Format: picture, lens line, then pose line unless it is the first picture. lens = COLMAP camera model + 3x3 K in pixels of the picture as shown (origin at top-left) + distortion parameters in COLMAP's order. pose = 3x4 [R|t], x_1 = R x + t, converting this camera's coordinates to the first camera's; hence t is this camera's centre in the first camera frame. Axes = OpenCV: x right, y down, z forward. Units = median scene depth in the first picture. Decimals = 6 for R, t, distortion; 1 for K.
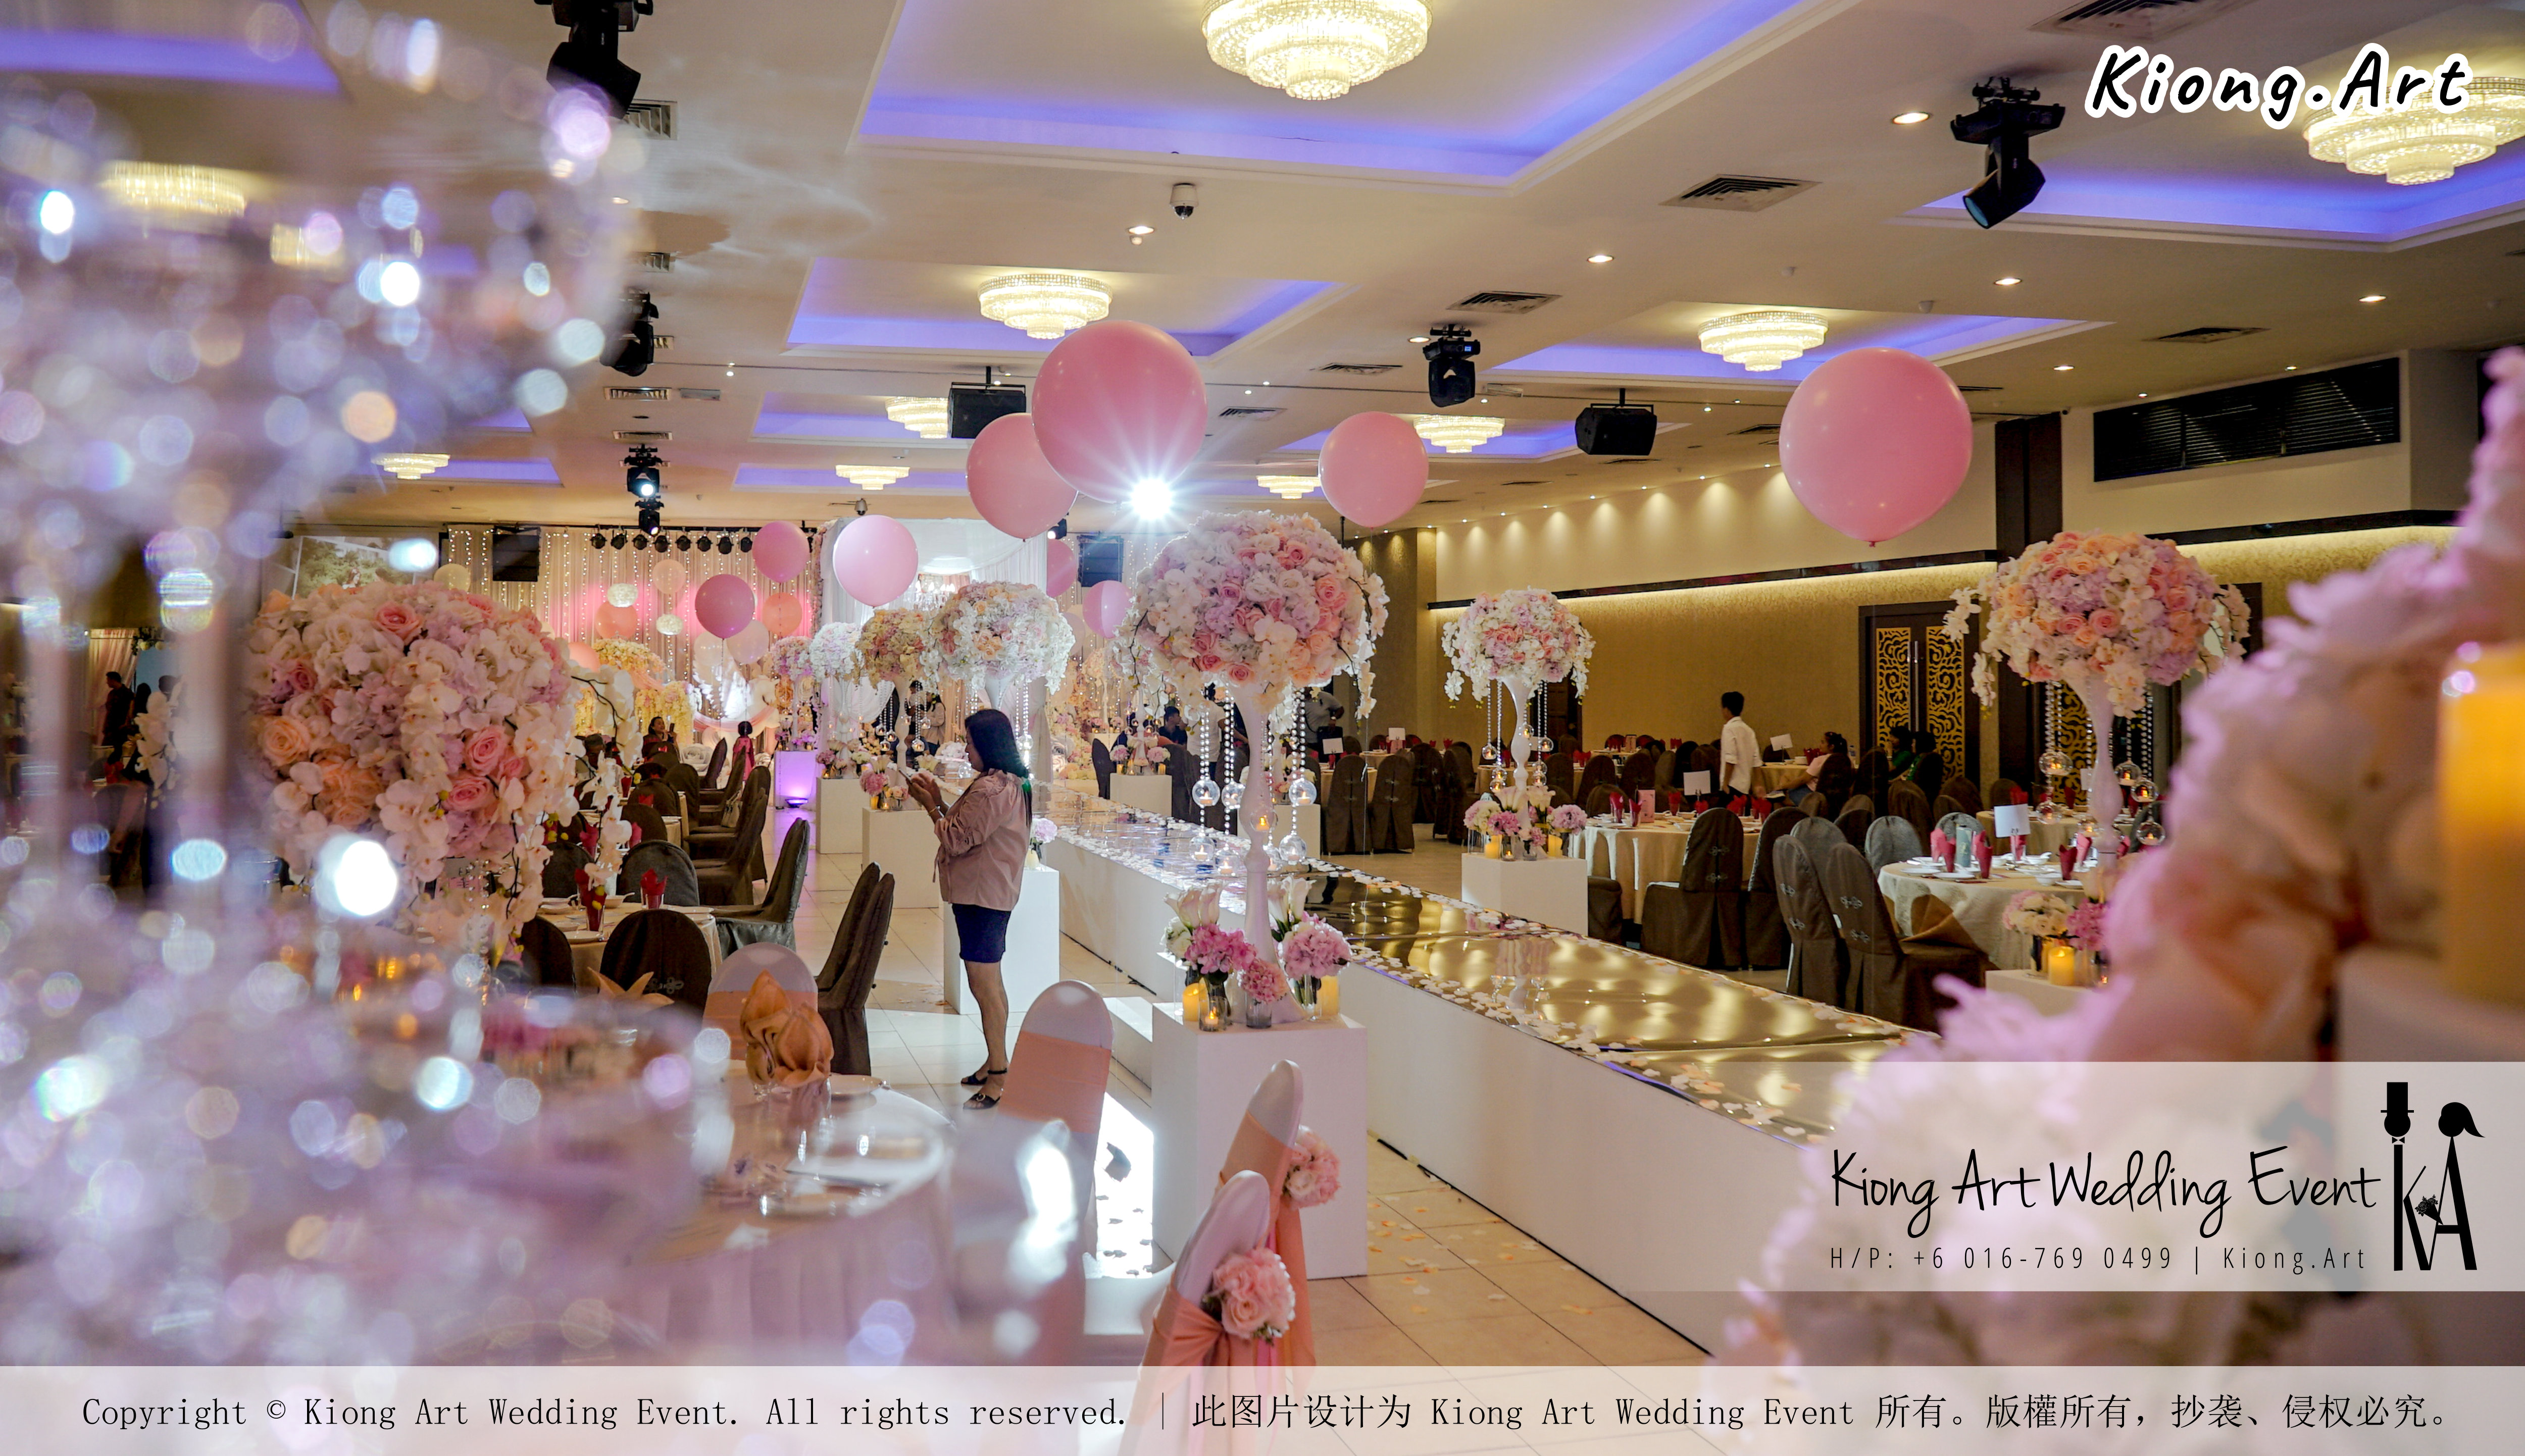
lens RADIAL K [[1966.8, 0, 1262.5], [0, 1966.8, 728.0], [0, 0, 1]] dist [-0.160410, -0.000685]
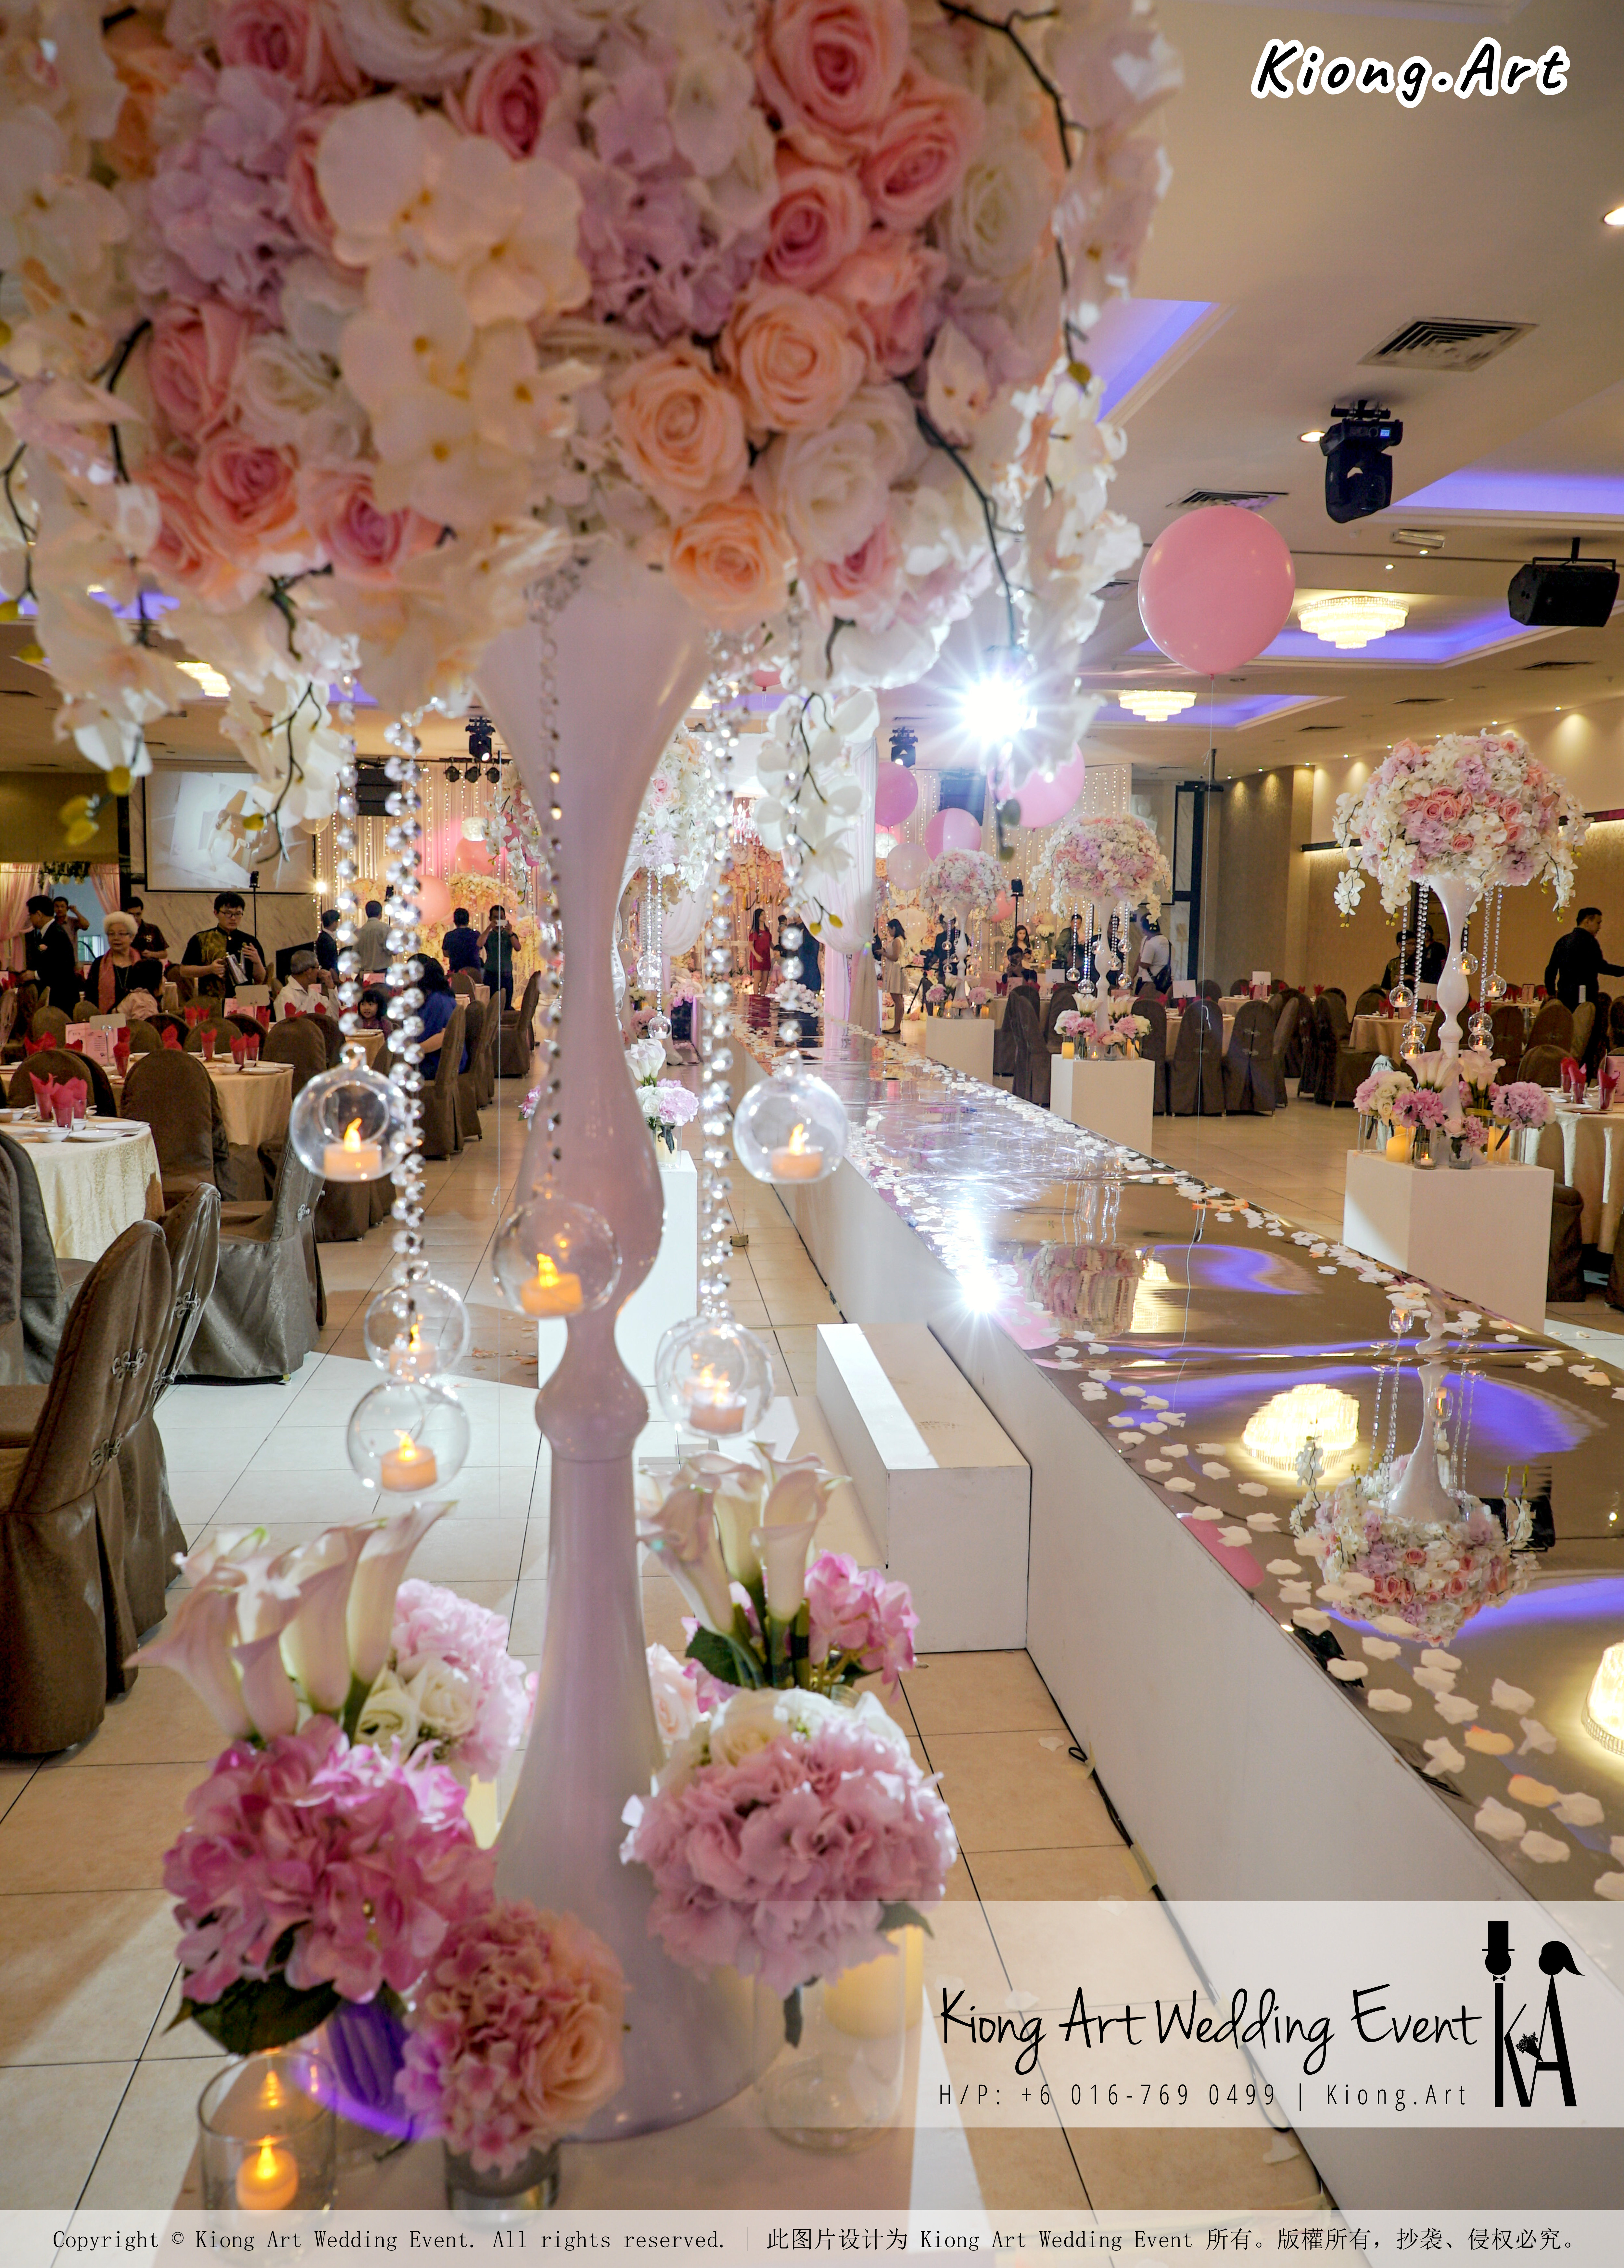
lens RADIAL K [[1708.9, 0, 802.3], [0, 1708.9, 1190.3], [0, 0, 1]] dist [-0.026462, 0.029287]
pose [[0.981048, 0.038206, -0.189959, 0.025147], [-0.013988, 0.991775, 0.127228, 0.005712], [0.193257, -0.122160, 0.973513, 0.327144]]
